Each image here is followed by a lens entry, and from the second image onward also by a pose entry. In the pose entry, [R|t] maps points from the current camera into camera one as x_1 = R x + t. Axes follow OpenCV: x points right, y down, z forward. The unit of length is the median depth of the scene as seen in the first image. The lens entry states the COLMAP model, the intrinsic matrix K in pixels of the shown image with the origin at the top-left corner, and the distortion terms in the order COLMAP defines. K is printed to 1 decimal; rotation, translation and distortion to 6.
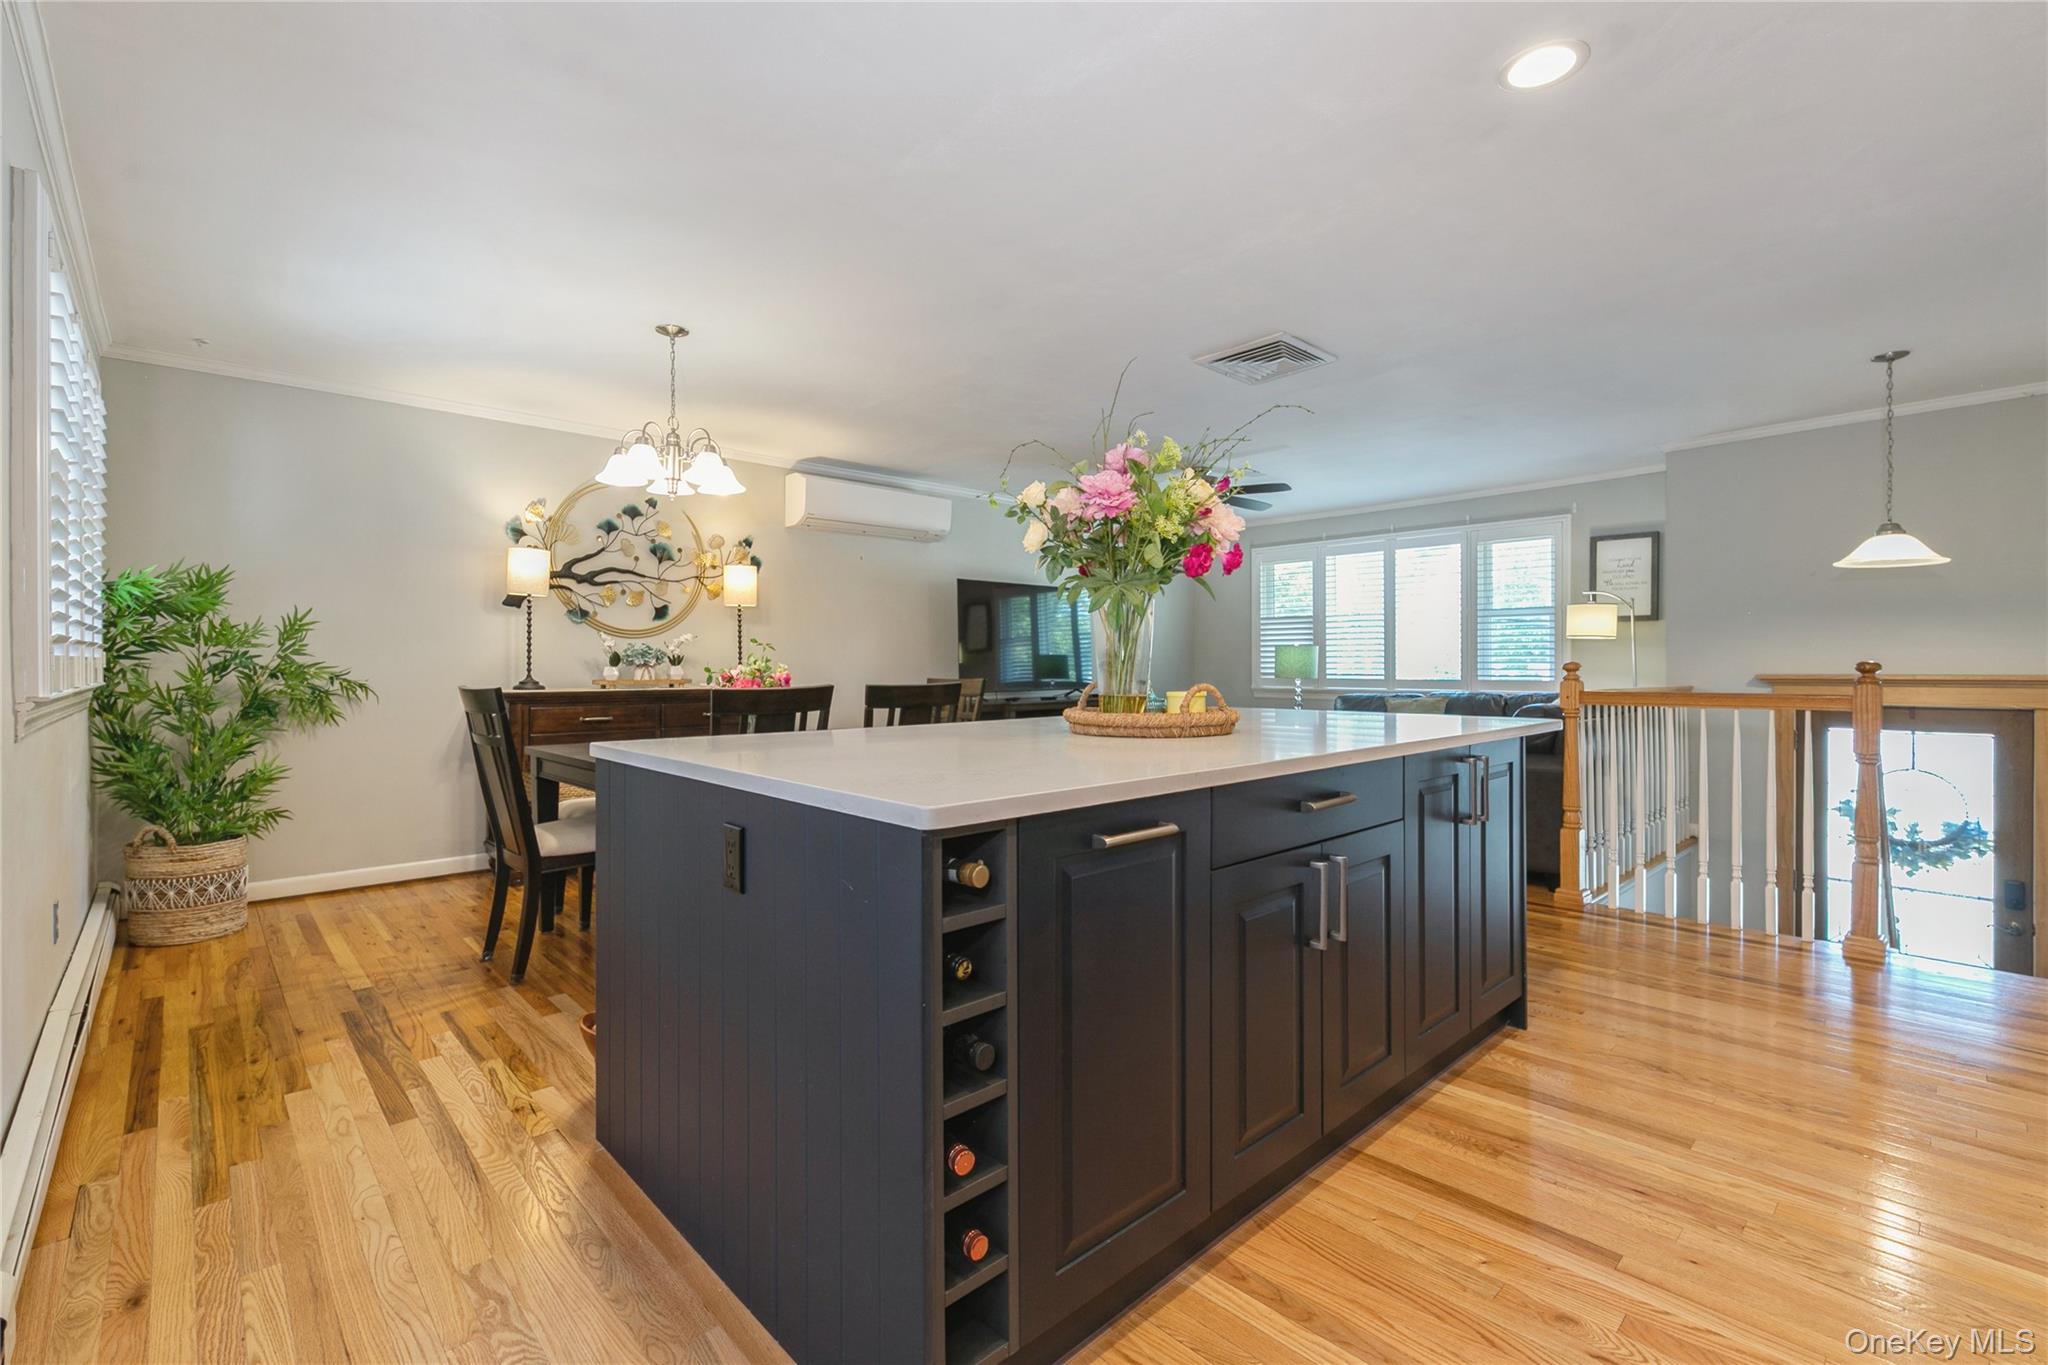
lens RADIAL K [[905.3, 0, 1016.9], [0, 905.3, 669.4], [0, 0, 1]] dist [-0.004269, 0.001284]
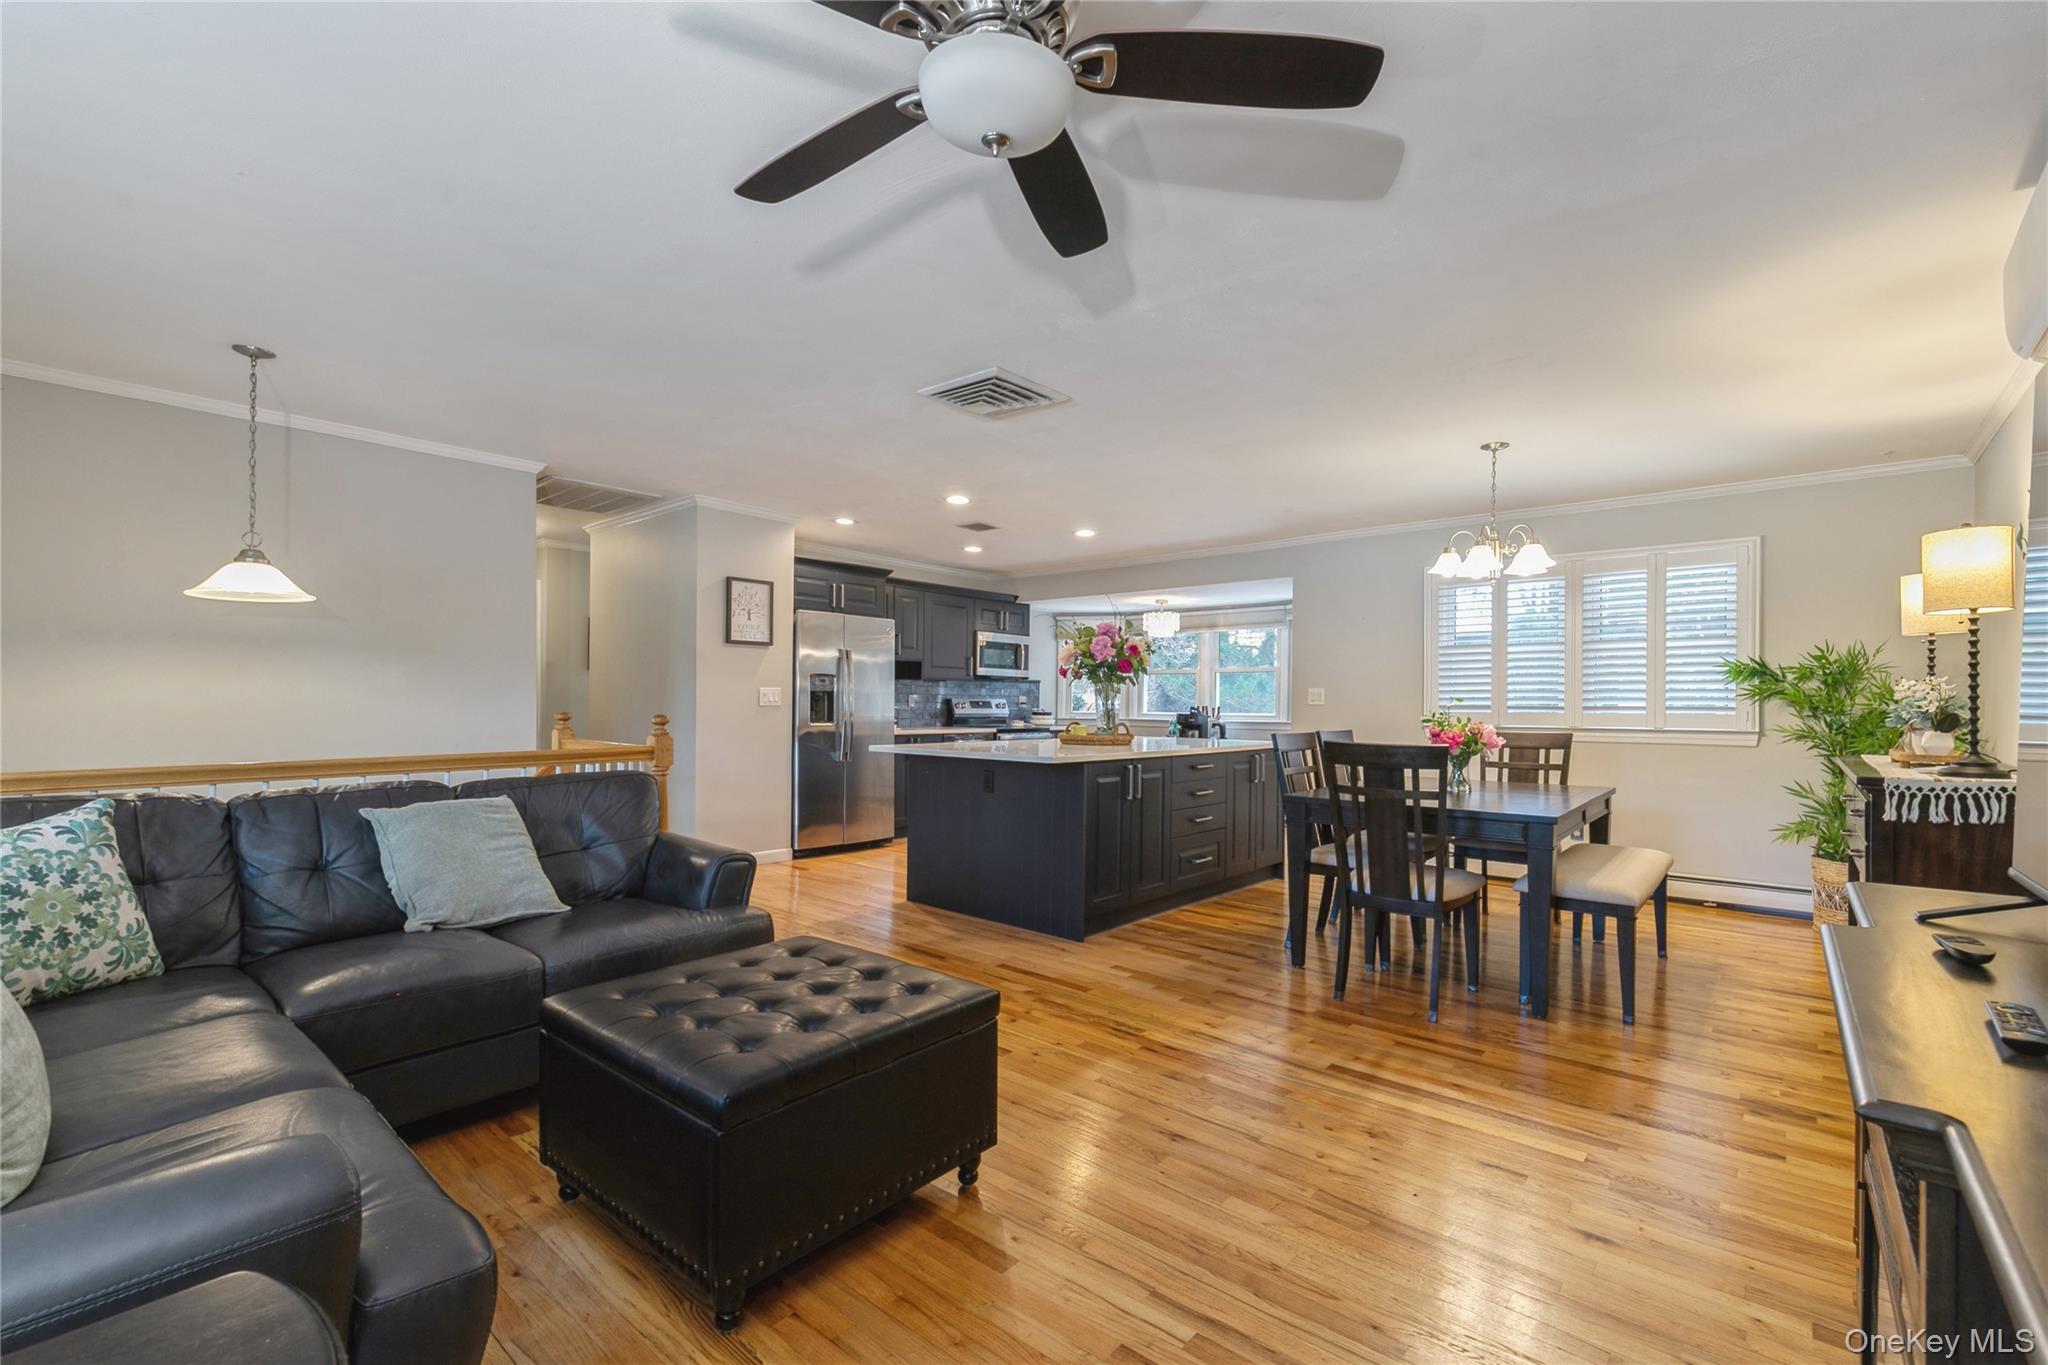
lens RADIAL K [[905.3, 0, 1038.7], [0, 905.3, 699.5], [0, 0, 1]] dist [-0.004269, 0.001284]
pose [[-0.992618, -0.007388, -0.121056, 0.335913], [-0.007439, 0.999972, -0.000027, -0.026248], [0.121053, 0.000874, -0.992646, 1.924547]]
